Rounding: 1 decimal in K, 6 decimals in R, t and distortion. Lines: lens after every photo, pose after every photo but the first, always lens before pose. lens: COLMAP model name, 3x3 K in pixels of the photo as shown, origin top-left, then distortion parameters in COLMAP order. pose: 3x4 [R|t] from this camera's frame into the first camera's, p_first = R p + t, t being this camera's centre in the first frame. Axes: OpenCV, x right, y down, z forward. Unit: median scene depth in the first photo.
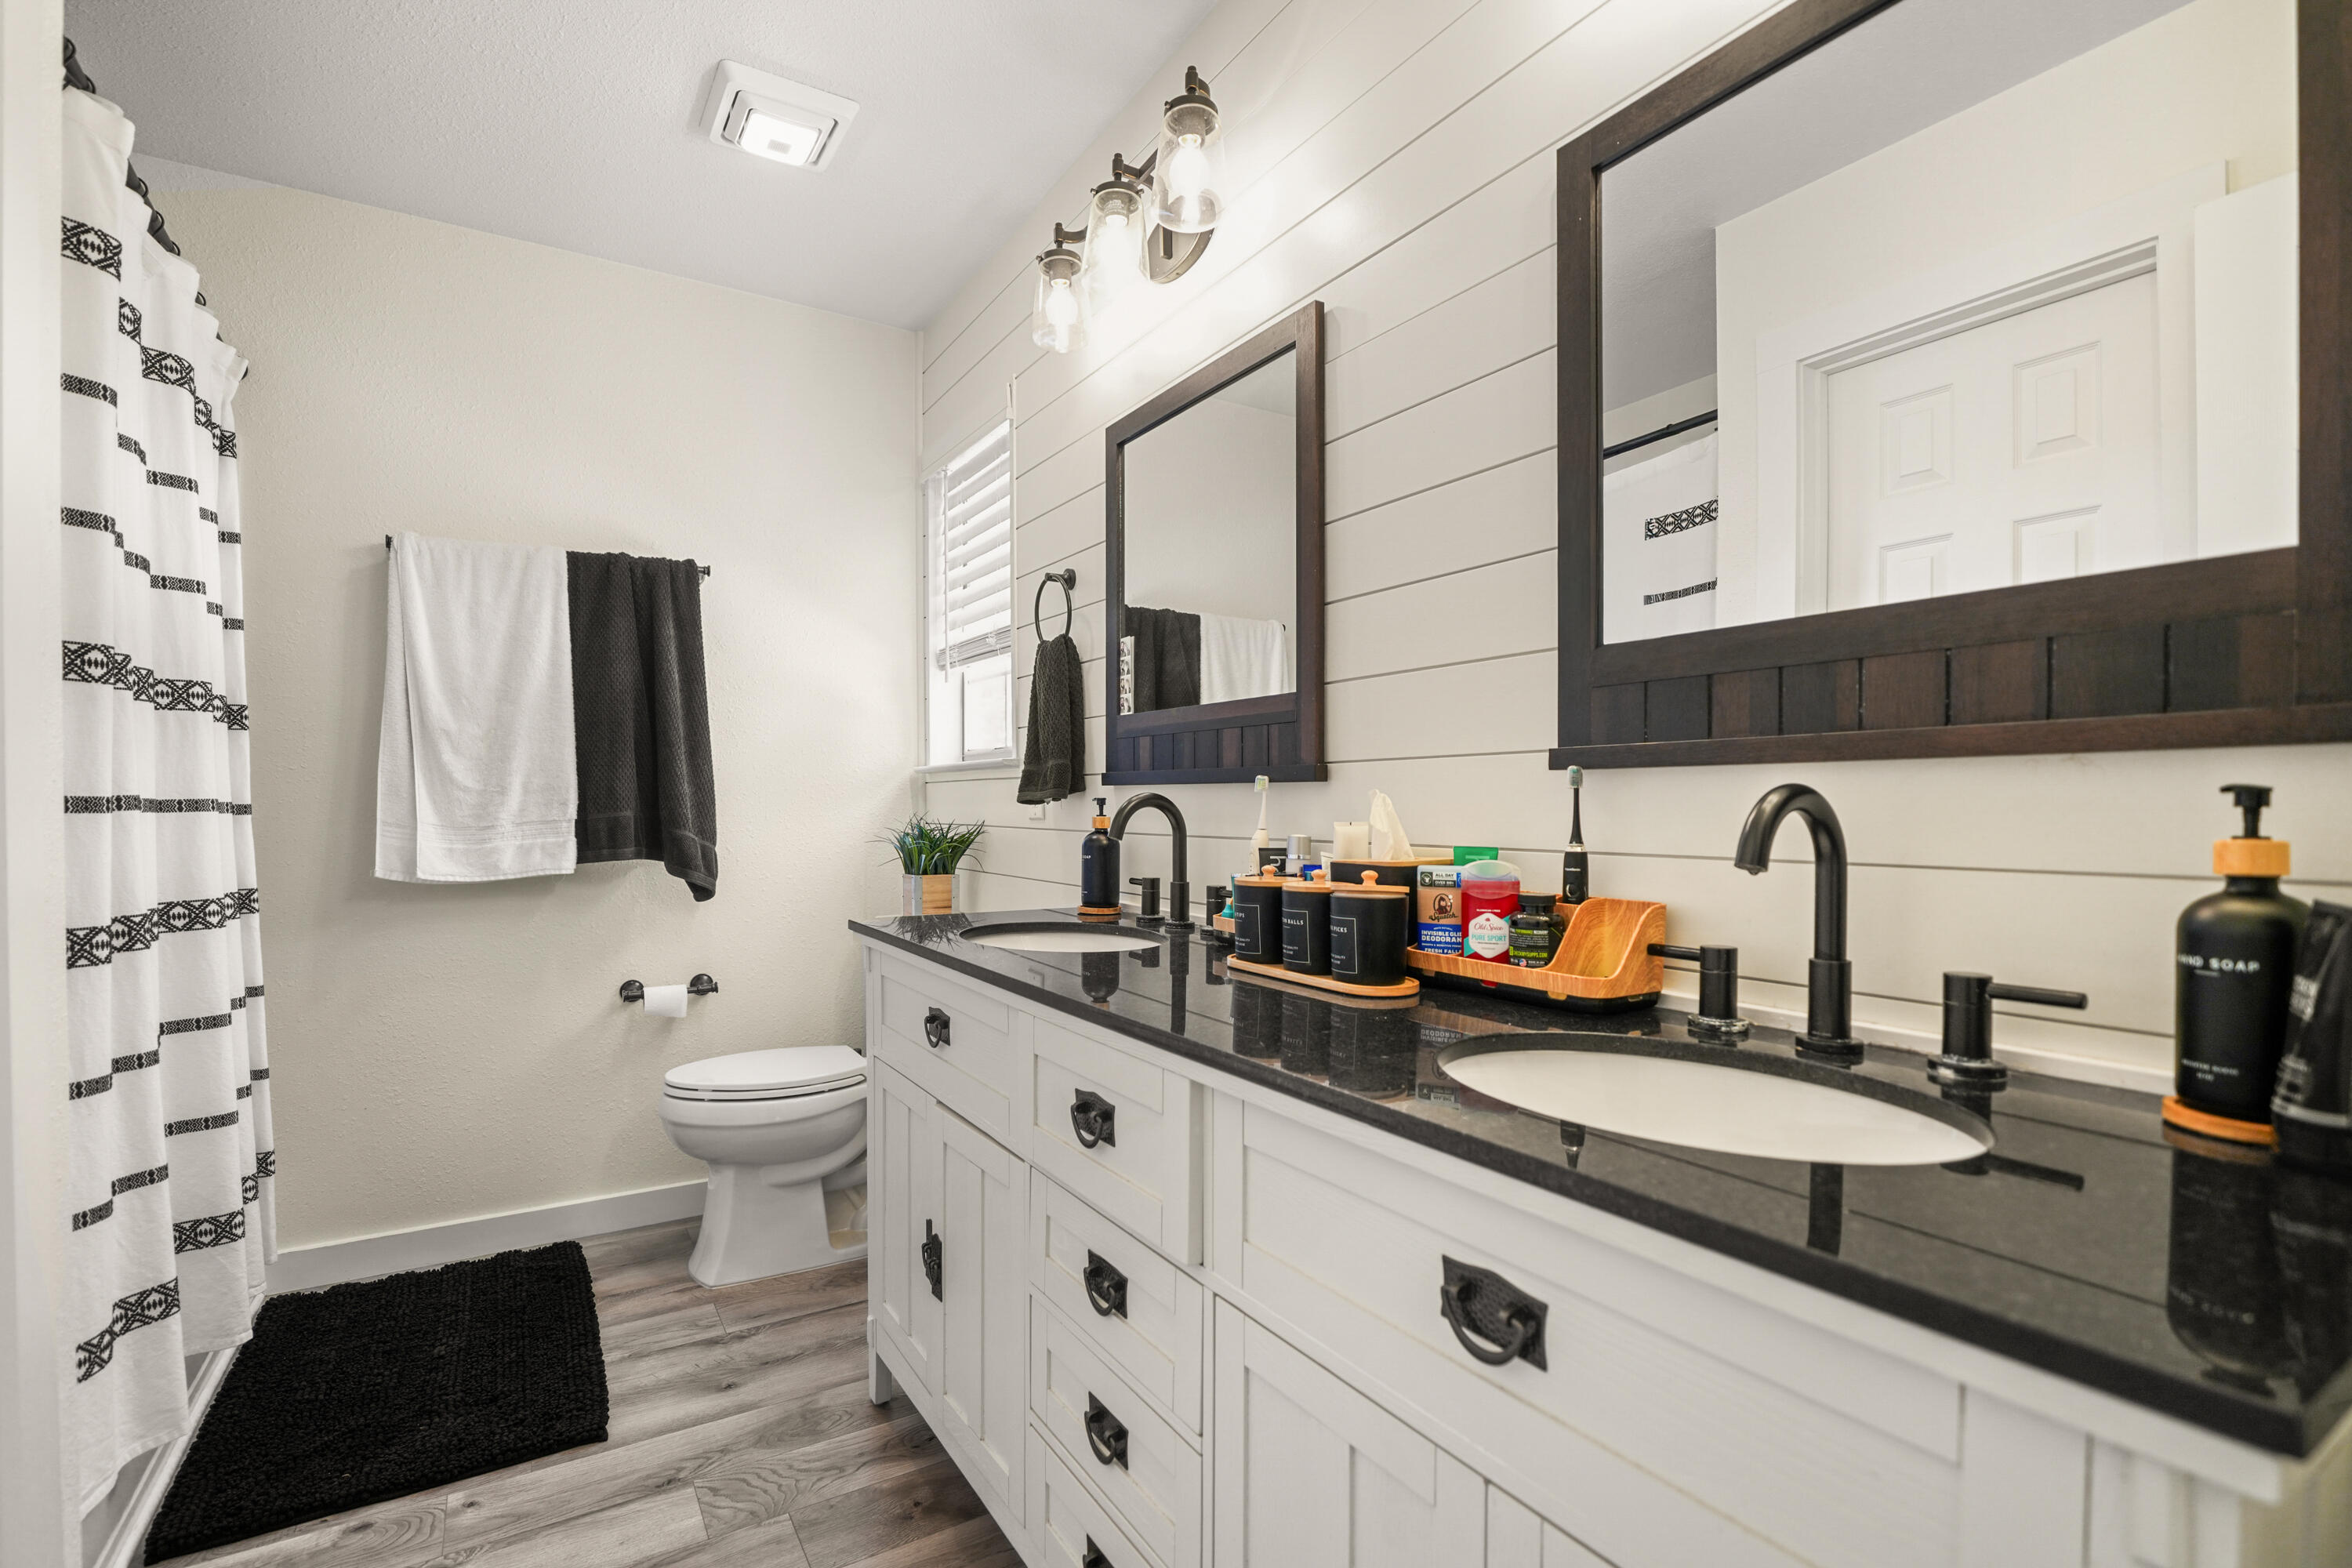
lens RADIAL K [[1066.1, 0, 1176.0], [0, 1066.1, 830.0], [0, 0, 1]] dist [-0.028390, -0.000511]
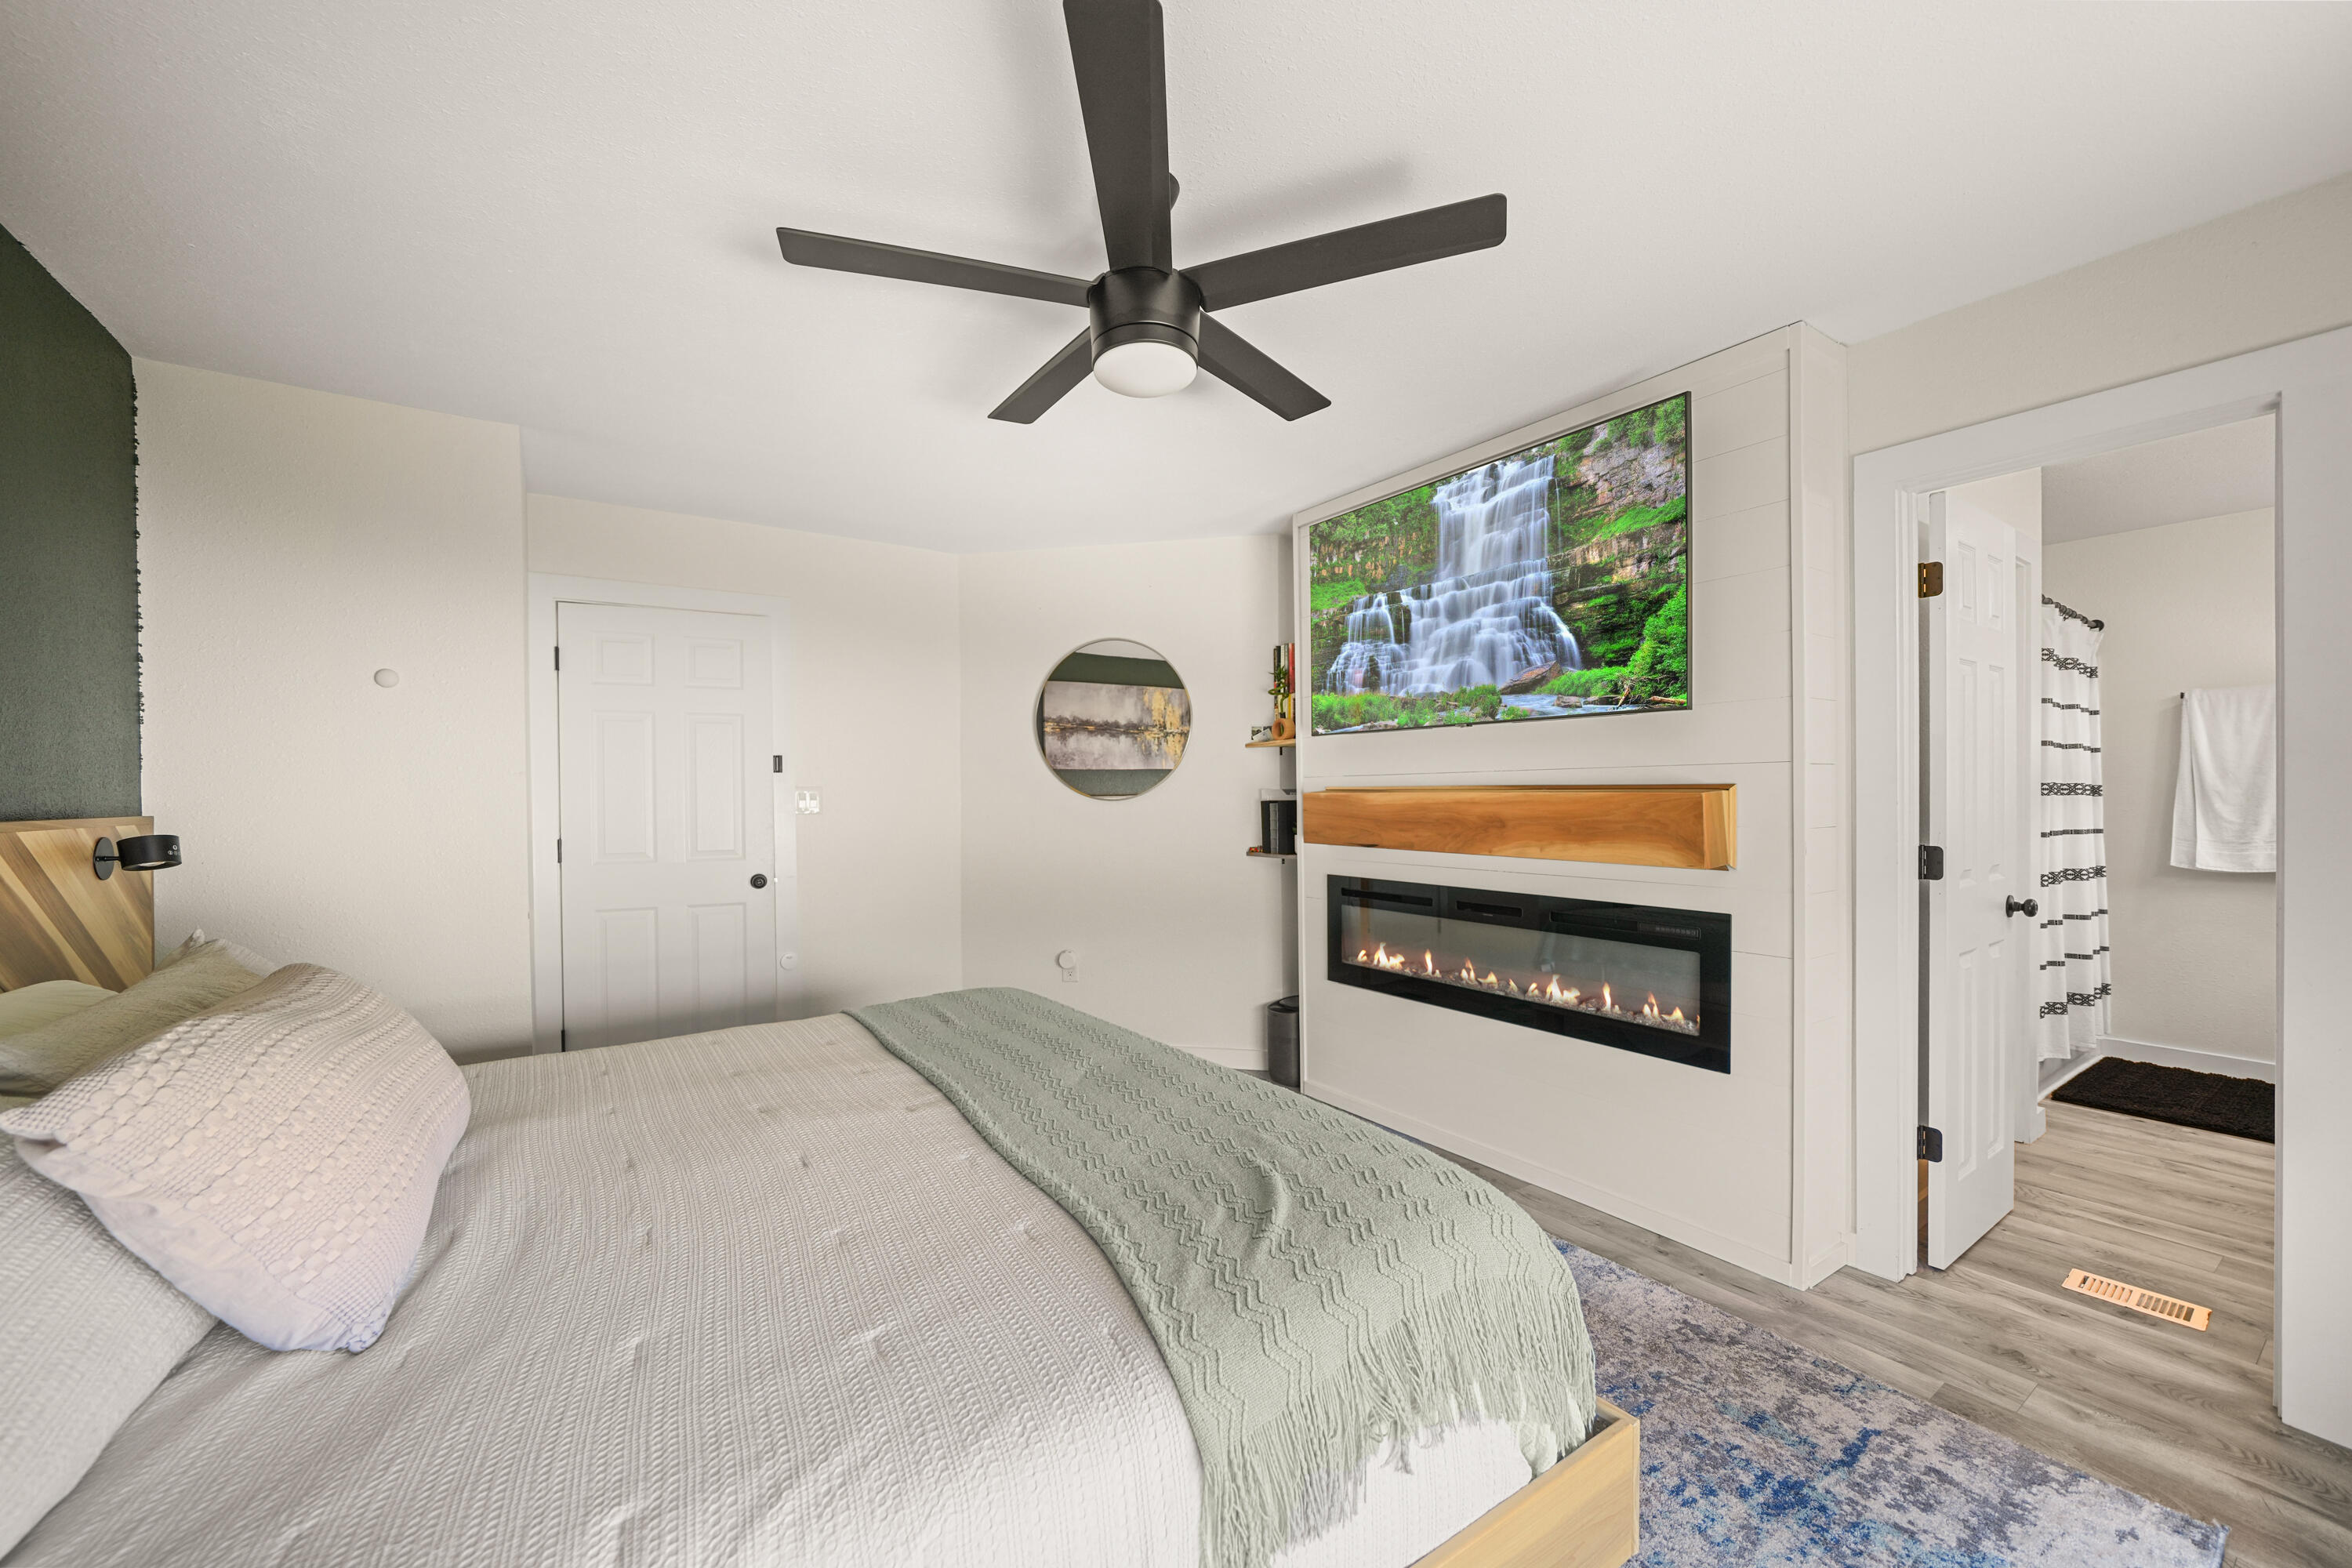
lens RADIAL K [[893.3, 0, 1178.8], [0, 893.3, 797.0], [0, 0, 1]] dist [-0.001775, -0.000224]
pose [[0.040290, 0.001171, -0.999187, 0.959687], [-0.016291, 0.999867, 0.000515, -0.061386], [0.999055, 0.016257, 0.040303, -1.077590]]
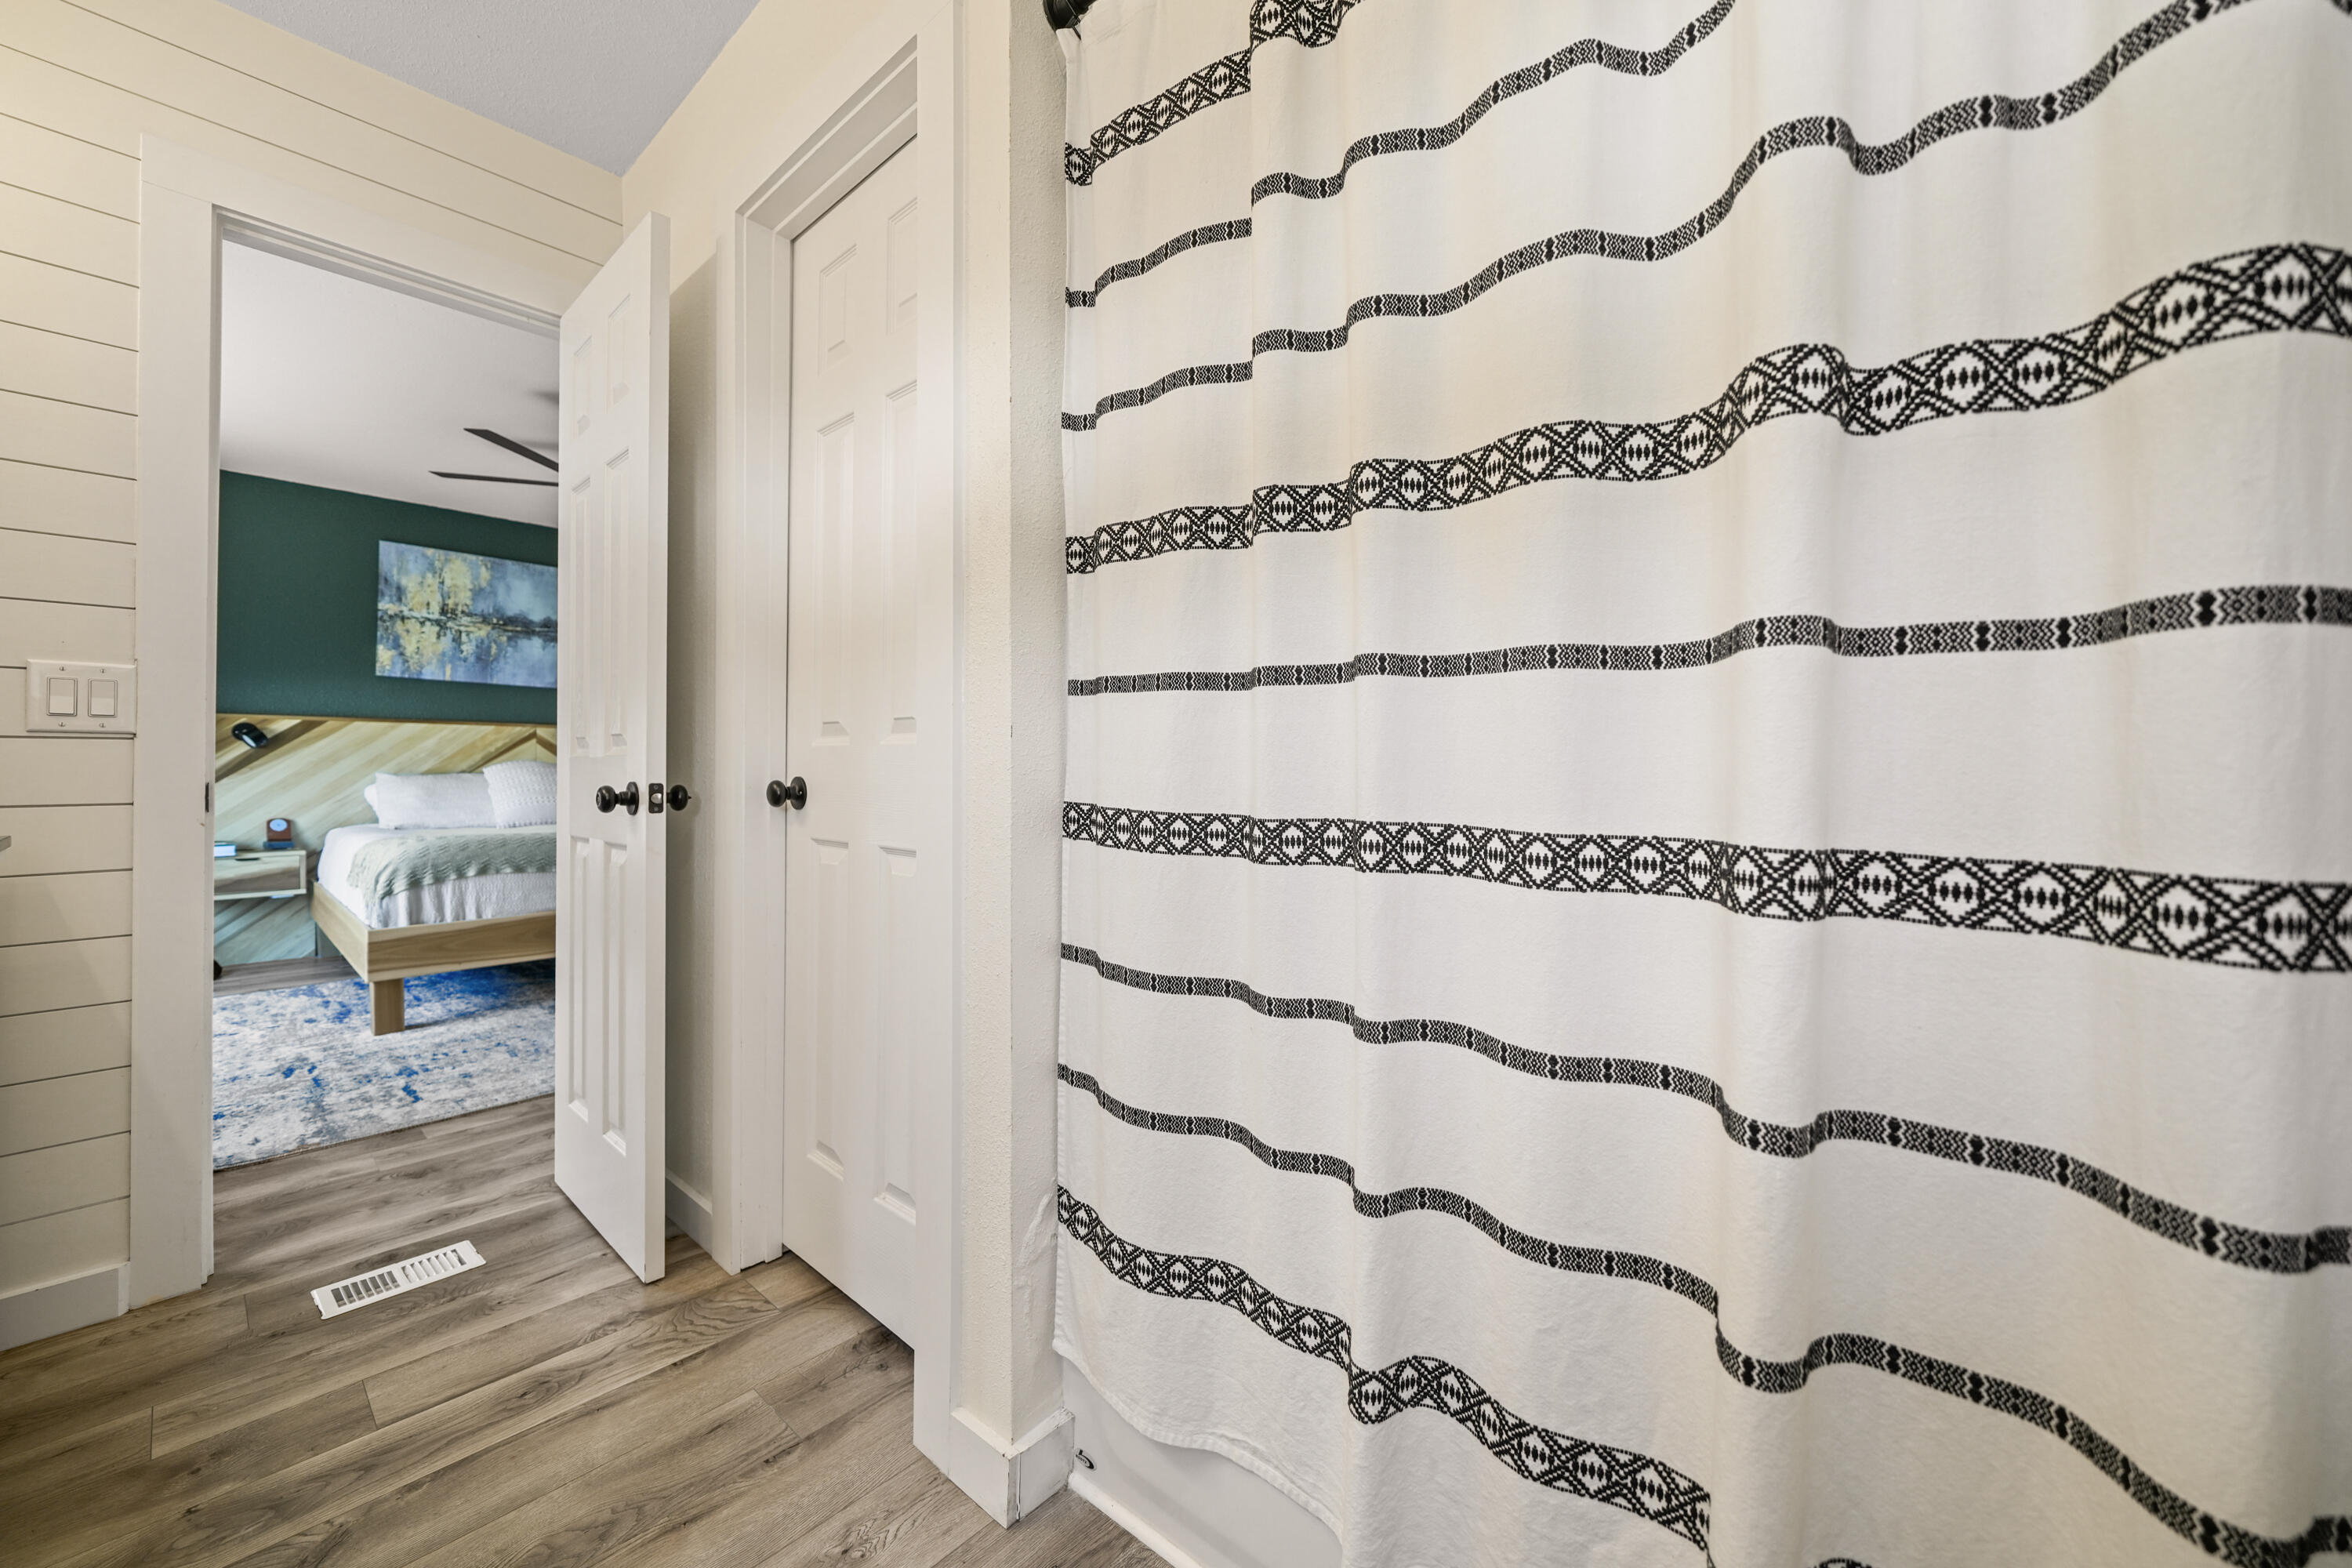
lens RADIAL K [[893.3, 0, 1181.0], [0, 893.3, 773.4], [0, 0, 1]] dist [-0.001775, -0.000224]
pose [[-0.960014, -0.000592, -0.279951, -0.672709], [-0.006563, 0.999771, 0.020393, 0.029349], [0.279874, 0.021415, -0.959798, 1.333398]]
